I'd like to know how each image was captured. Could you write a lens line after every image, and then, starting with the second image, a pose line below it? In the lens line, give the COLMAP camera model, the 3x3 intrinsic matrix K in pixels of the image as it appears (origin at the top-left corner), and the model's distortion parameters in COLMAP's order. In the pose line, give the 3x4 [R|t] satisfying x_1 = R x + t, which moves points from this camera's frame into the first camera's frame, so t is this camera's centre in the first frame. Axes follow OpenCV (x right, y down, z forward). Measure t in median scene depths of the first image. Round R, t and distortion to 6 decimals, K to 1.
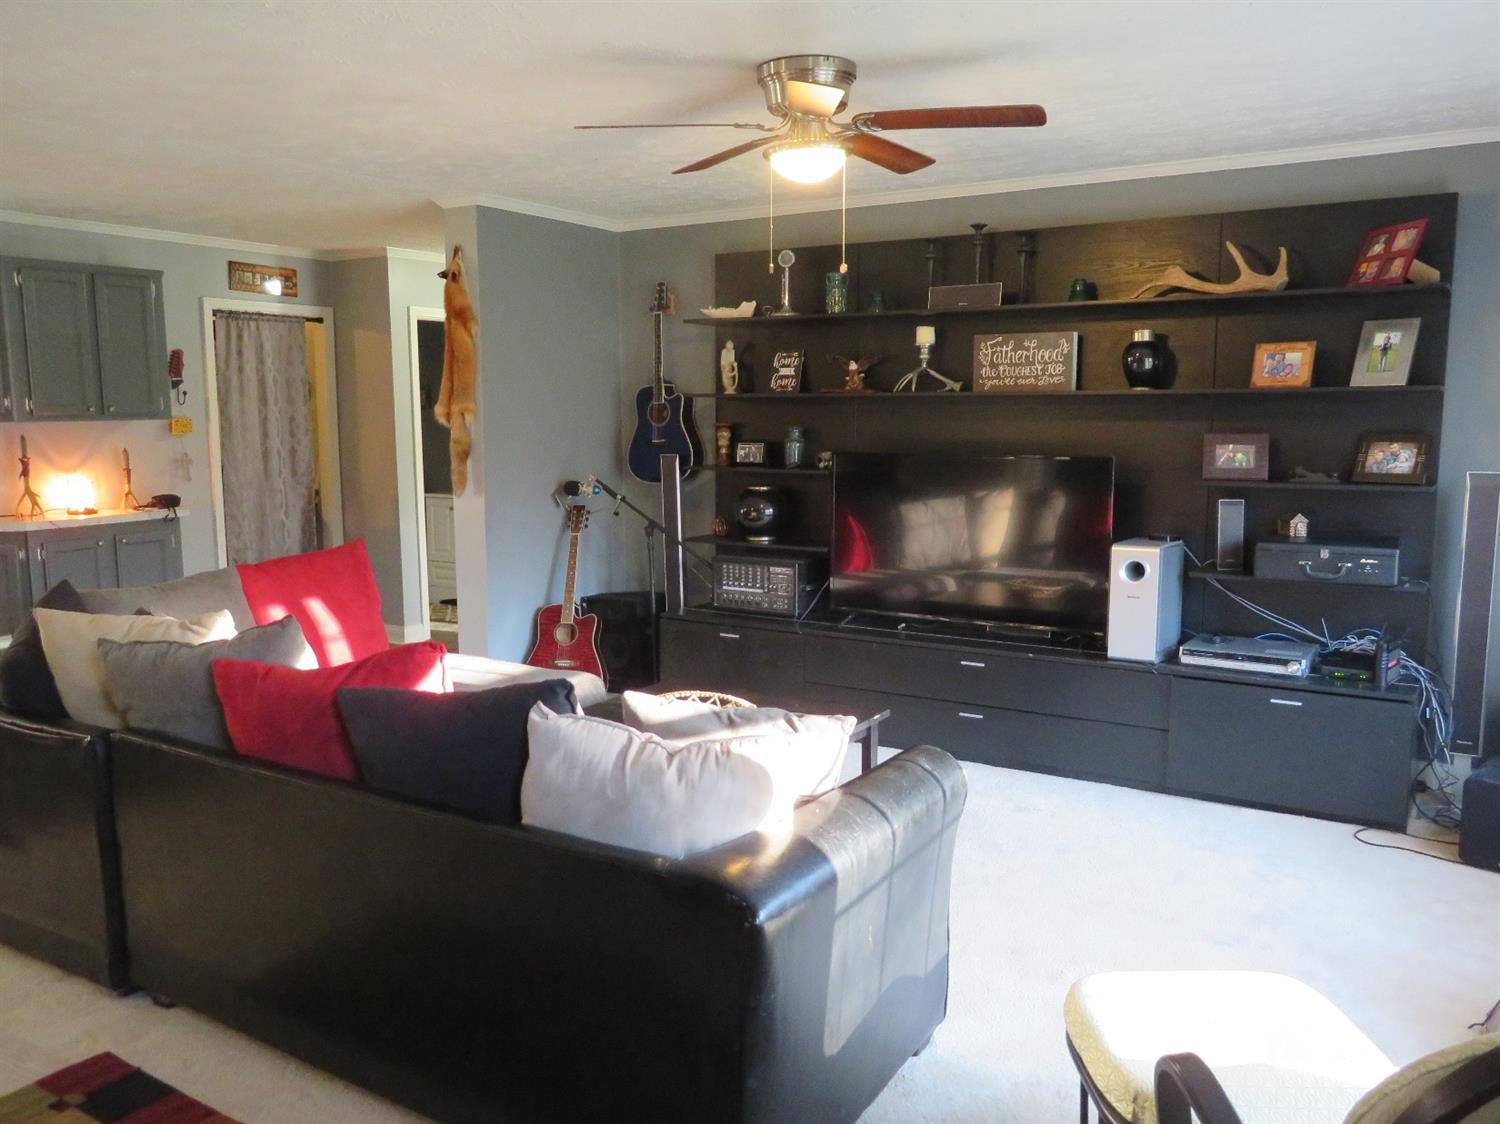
lens RADIAL K [[1186.1, 0, 743.3], [0, 1186.1, 562.5], [0, 0, 1]] dist [0.012399, 0.006692]
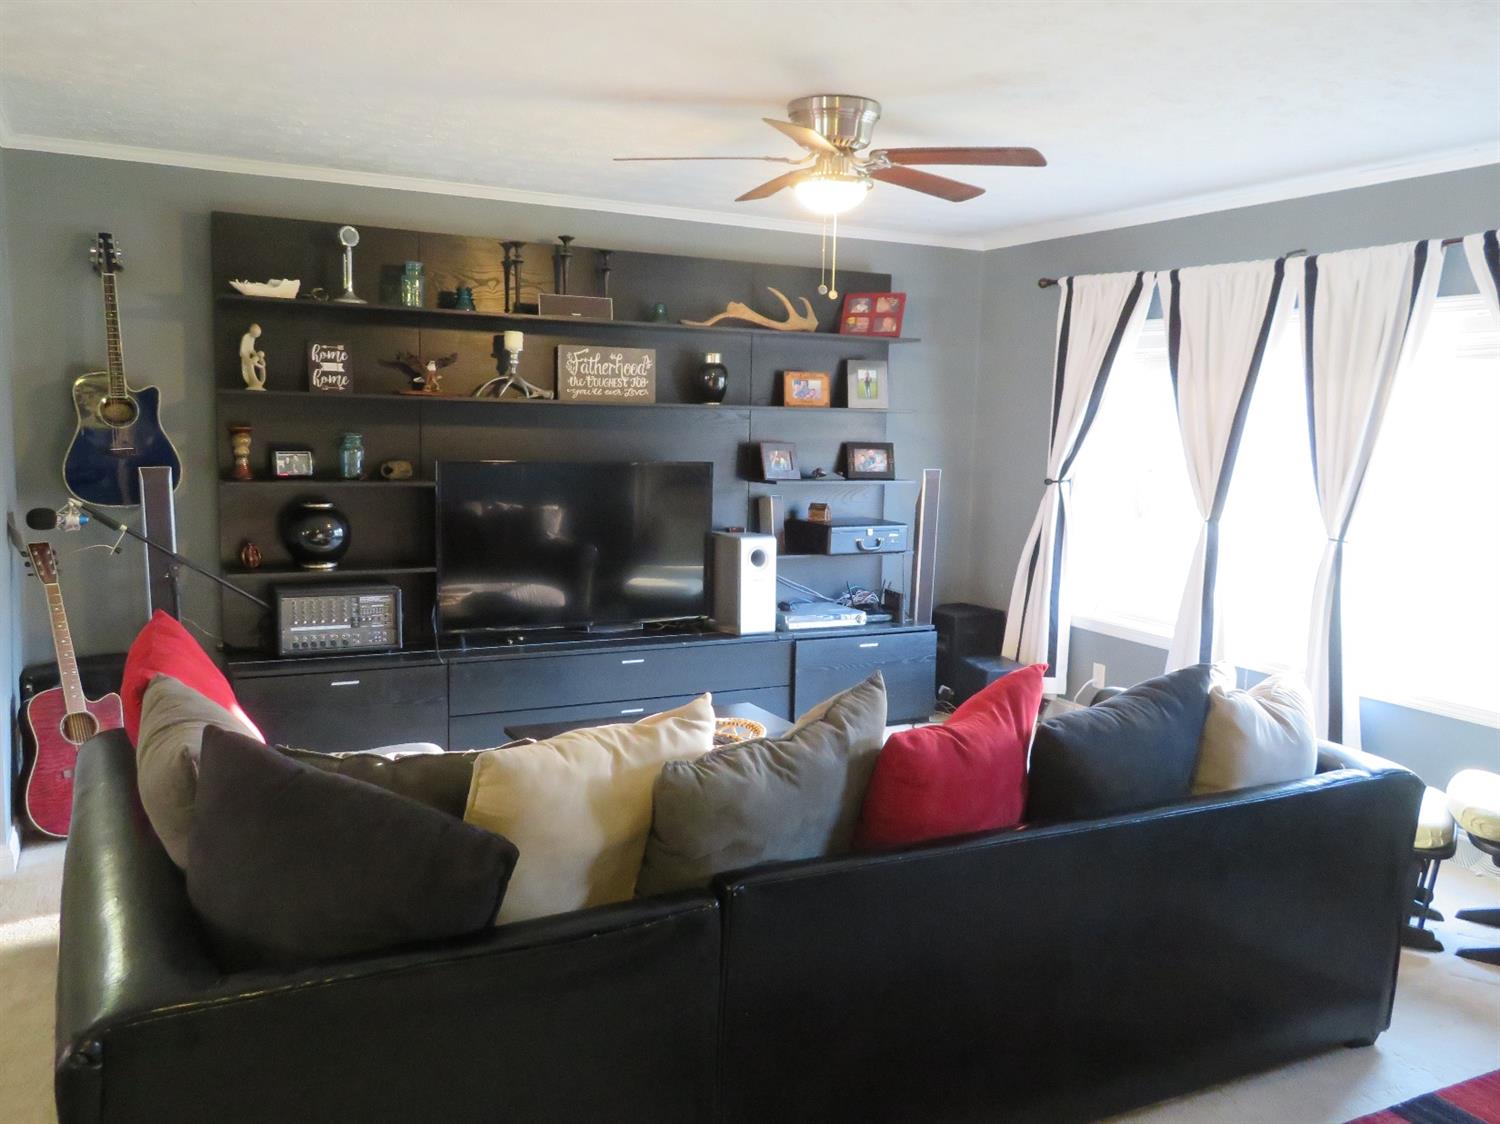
lens RADIAL K [[1186.1, 0, 744.6], [0, 1186.1, 564.6], [0, 0, 1]] dist [0.012399, 0.006692]
pose [[0.523874, -0.086951, 0.847346, -0.564877], [0.087074, 0.995032, 0.048272, -0.037031], [-0.847334, 0.048493, 0.528842, 0.318263]]
